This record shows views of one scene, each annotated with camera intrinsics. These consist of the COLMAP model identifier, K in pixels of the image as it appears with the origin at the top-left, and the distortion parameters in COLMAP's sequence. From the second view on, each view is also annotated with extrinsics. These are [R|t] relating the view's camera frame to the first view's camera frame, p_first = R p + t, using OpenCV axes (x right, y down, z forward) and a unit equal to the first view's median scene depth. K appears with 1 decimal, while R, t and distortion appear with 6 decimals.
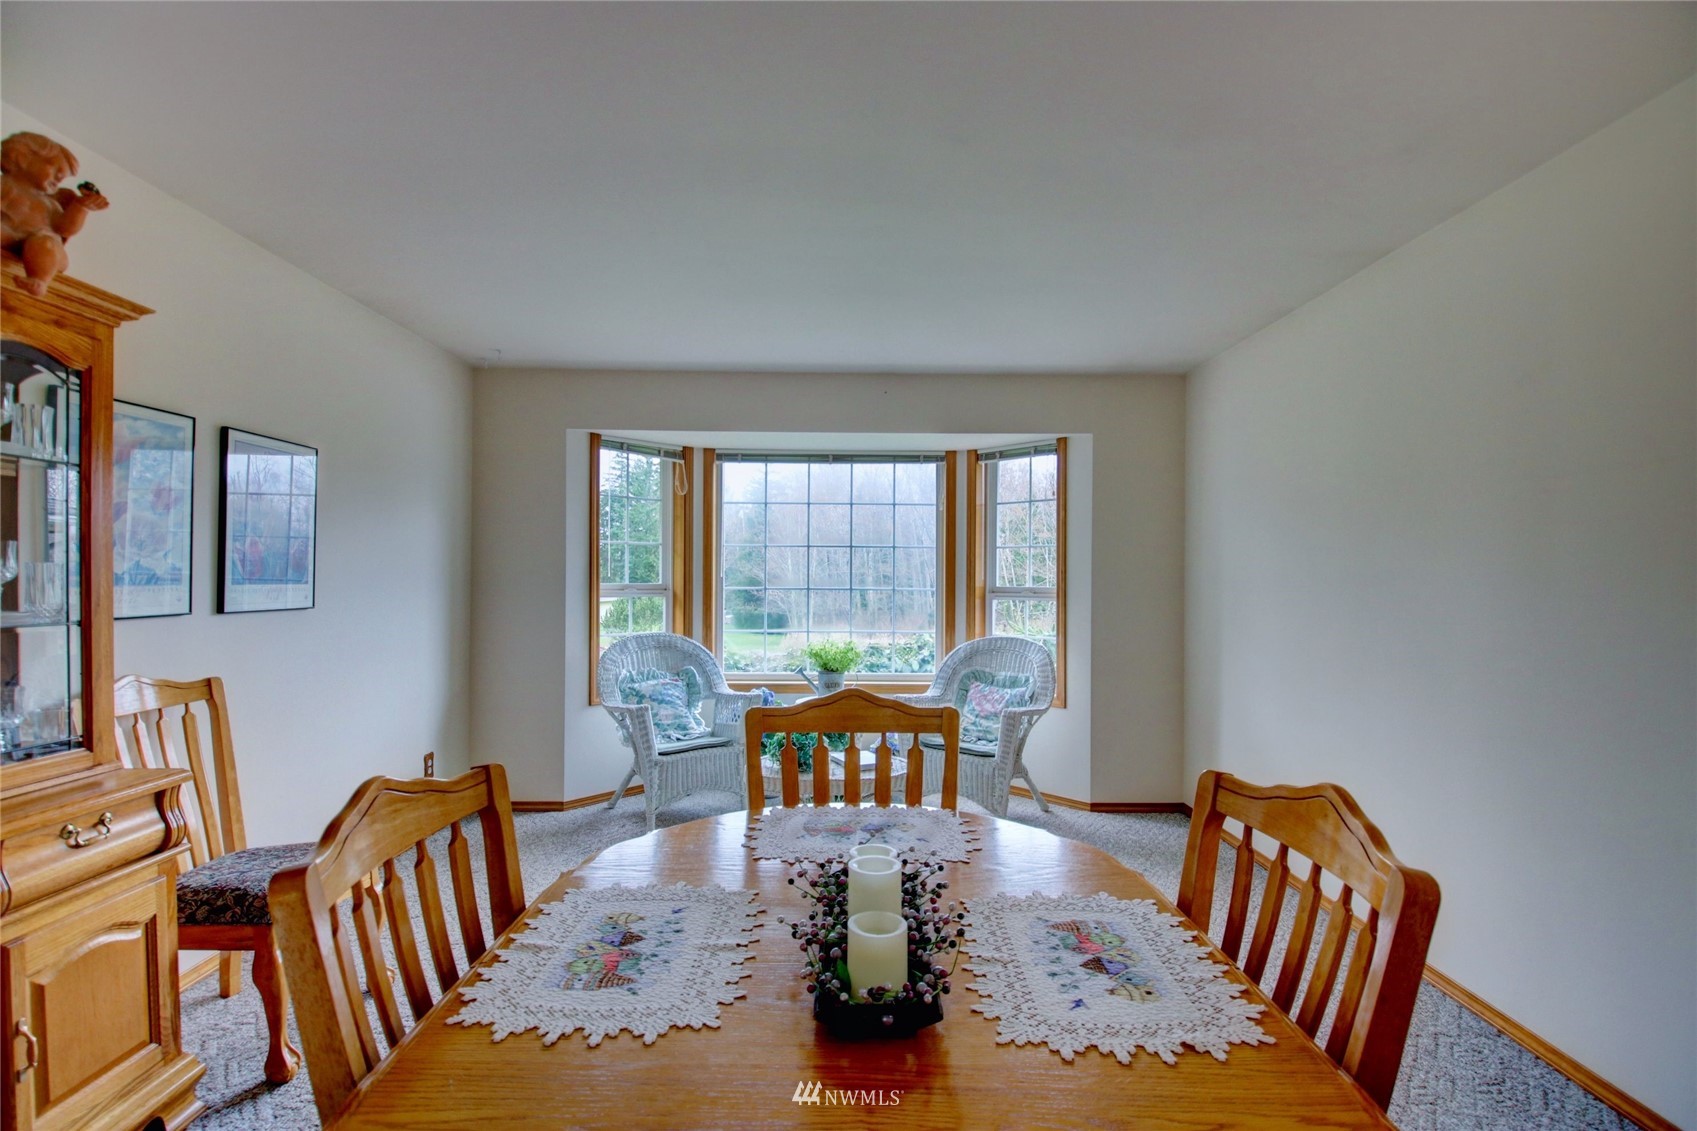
lens RADIAL K [[786.2, 0, 855.7], [0, 786.2, 571.2], [0, 0, 1]] dist [0.006402, -0.009018]
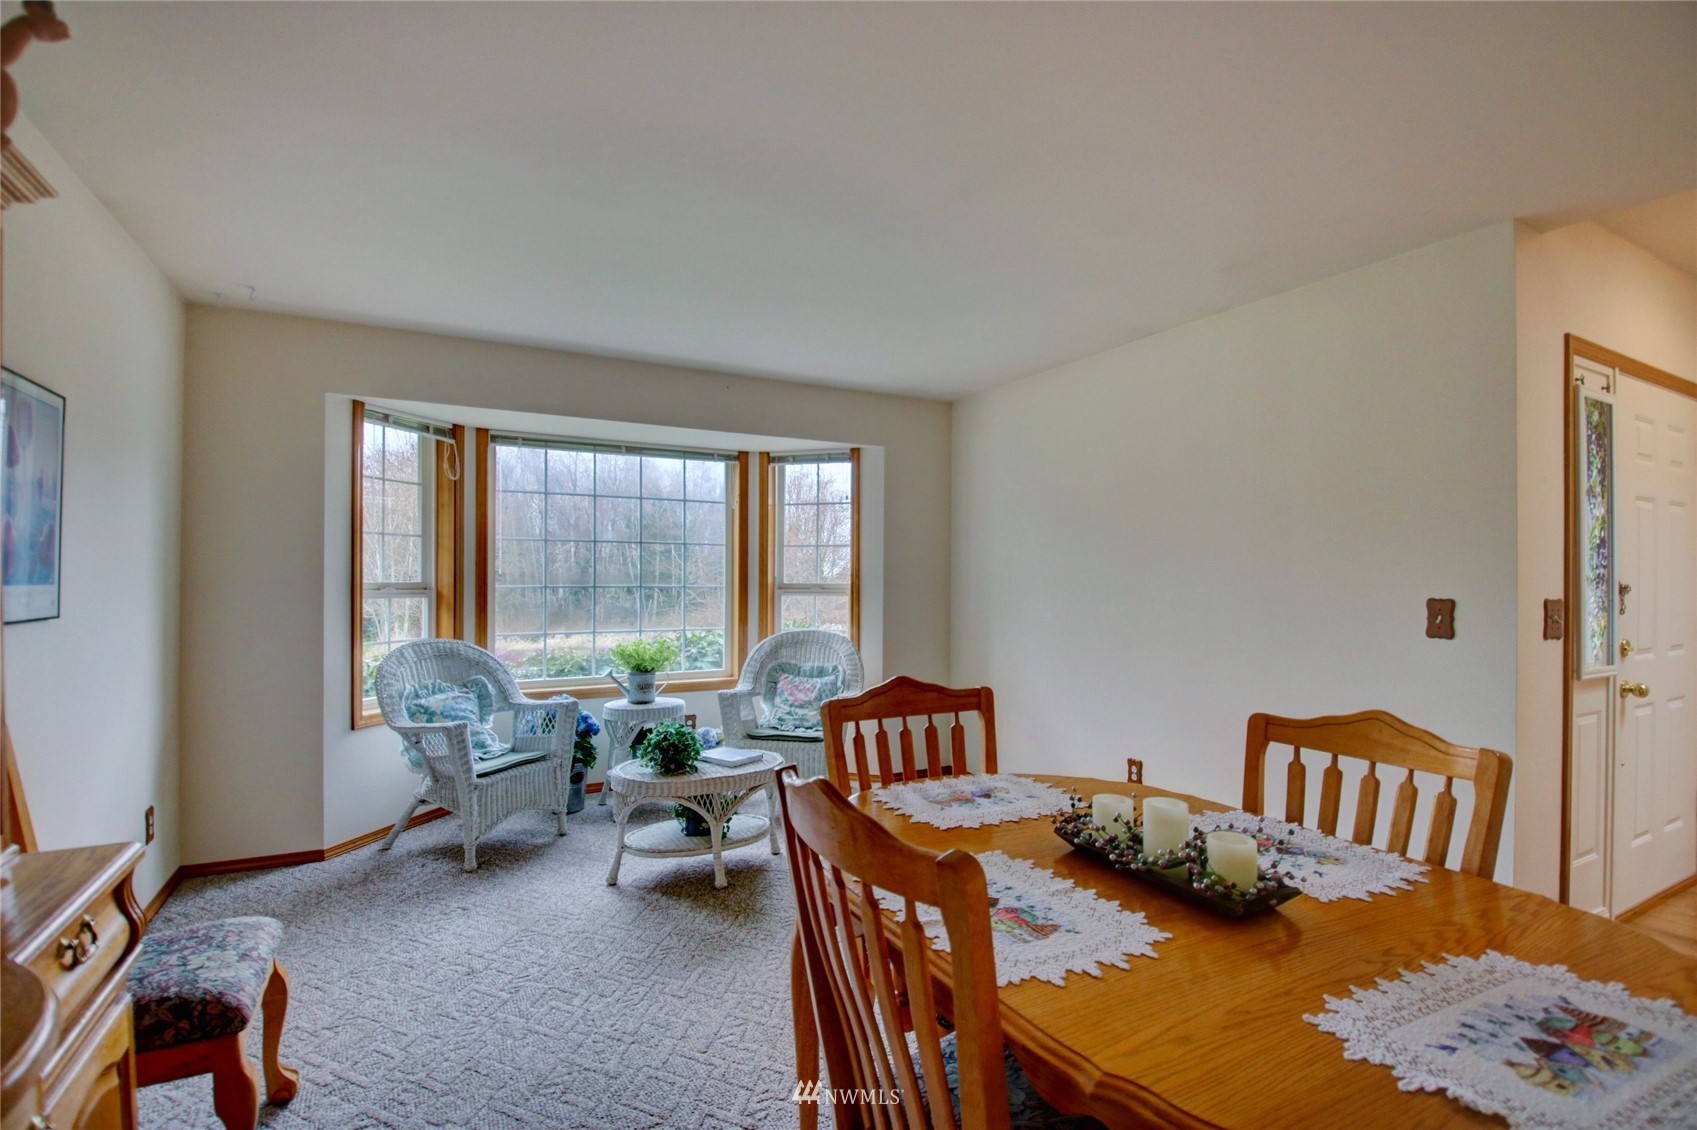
lens RADIAL K [[786.2, 0, 855.4], [0, 786.2, 570.7], [0, 0, 1]] dist [0.006402, -0.009018]
pose [[0.888796, 0.002248, 0.458297, -0.243236], [-0.004173, 0.999986, 0.003188, -0.001043], [-0.458284, -0.004746, 0.888793, 0.023714]]
